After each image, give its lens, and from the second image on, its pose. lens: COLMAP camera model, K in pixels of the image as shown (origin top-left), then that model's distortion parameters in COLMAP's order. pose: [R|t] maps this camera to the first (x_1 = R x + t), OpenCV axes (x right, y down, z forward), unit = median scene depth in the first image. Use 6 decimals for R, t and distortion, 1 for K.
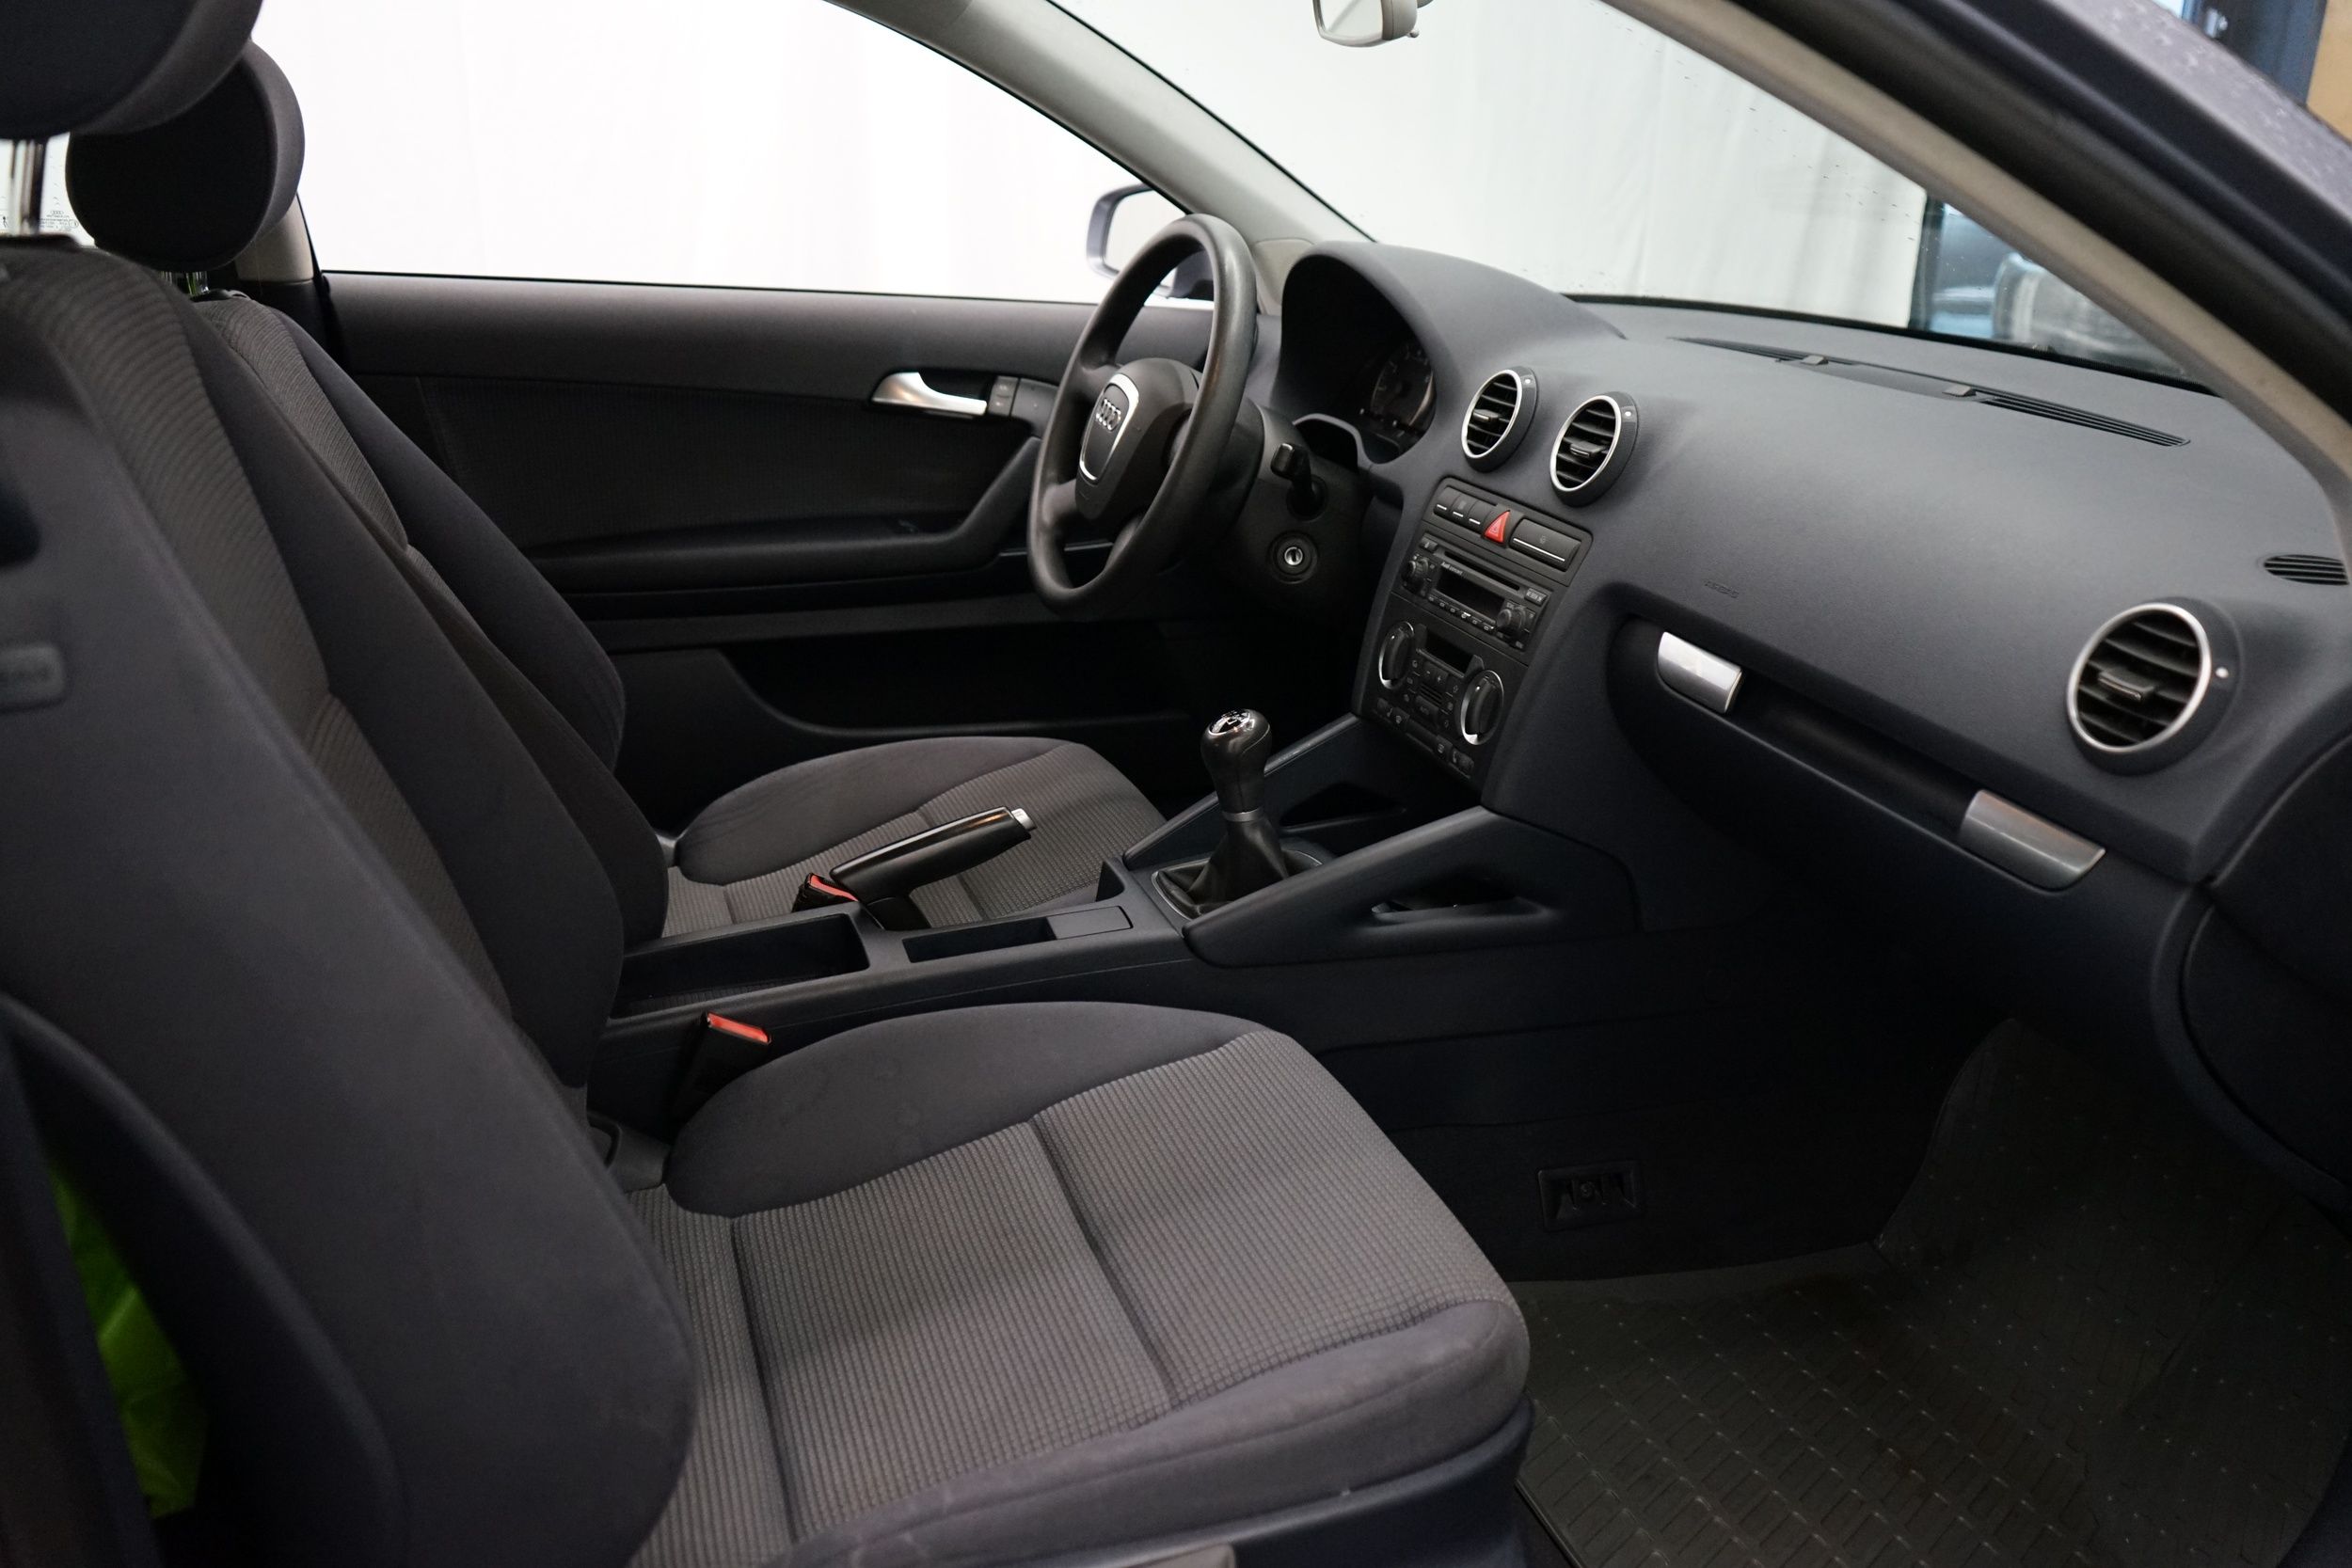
lens RADIAL K [[1888.4, 0, 1181.0], [0, 1888.4, 784.9], [0, 0, 1]] dist [0.008114, -0.010366]
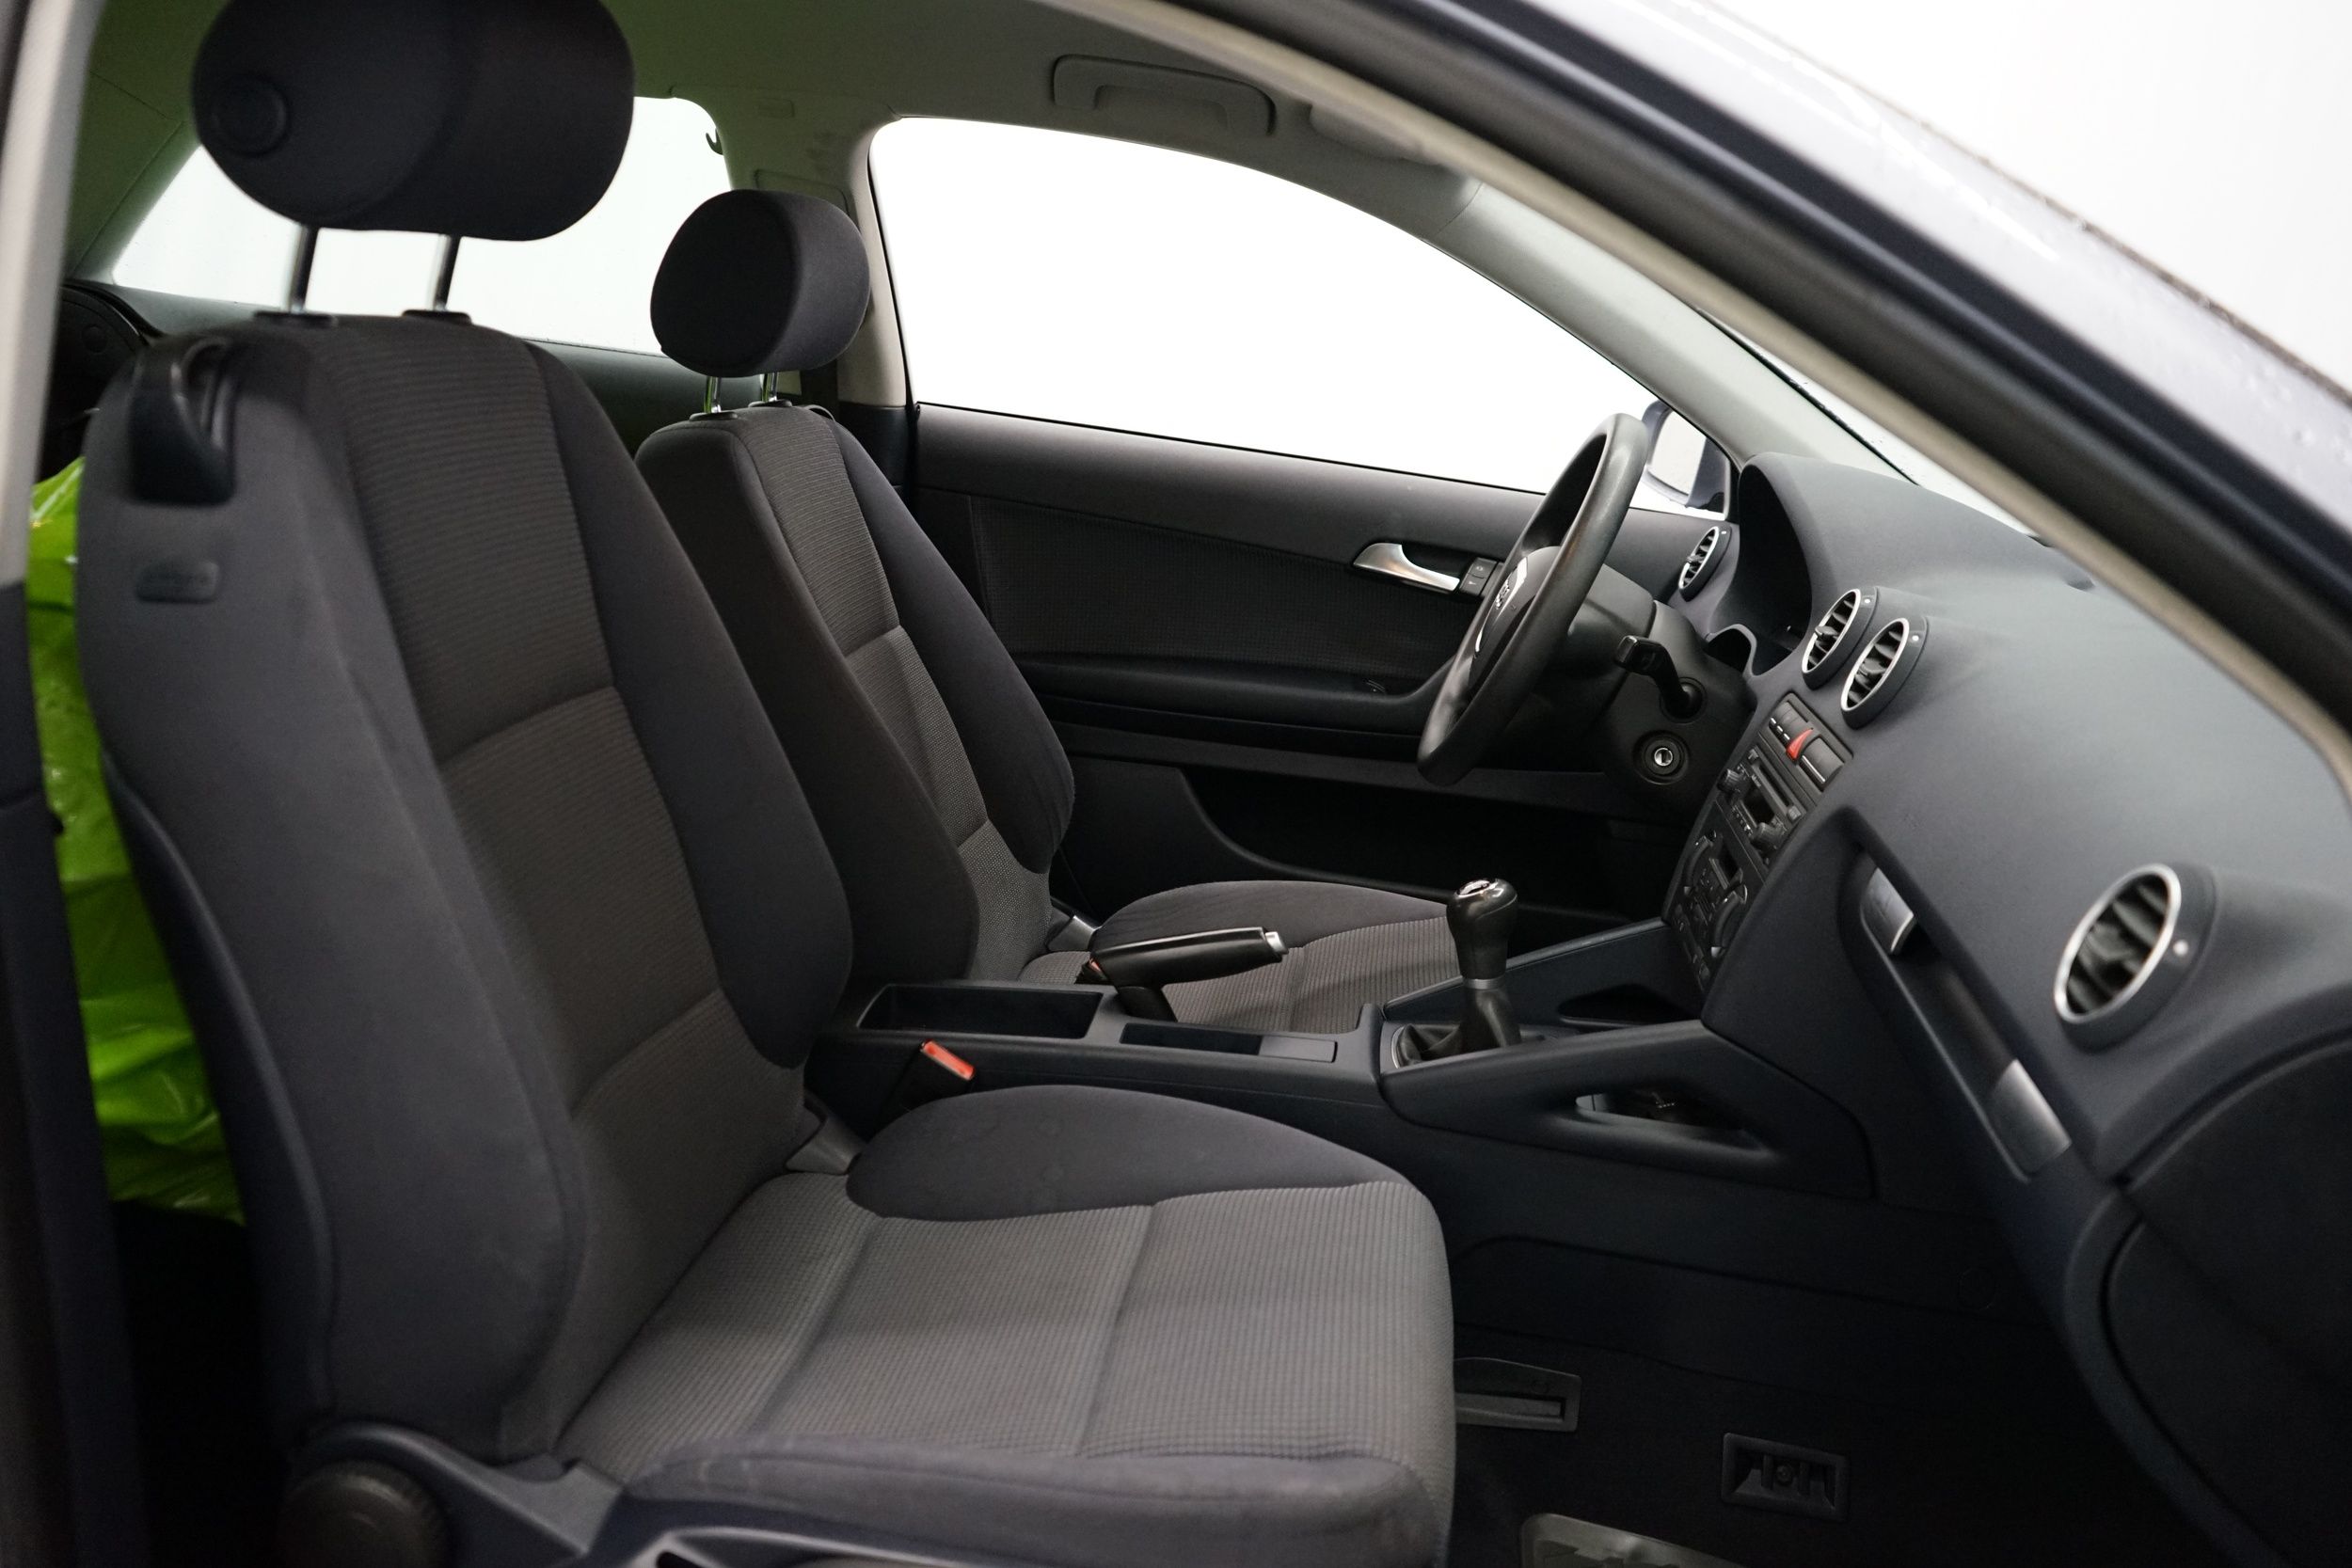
lens RADIAL K [[1888.4, 0, 1182.3], [0, 1888.4, 790.4], [0, 0, 1]] dist [0.008114, -0.010366]
pose [[0.893205, 0.165135, -0.418229, 0.296396], [-0.210026, 0.975643, -0.063324, 0.013002], [0.397586, 0.144400, 0.906132, 0.013398]]
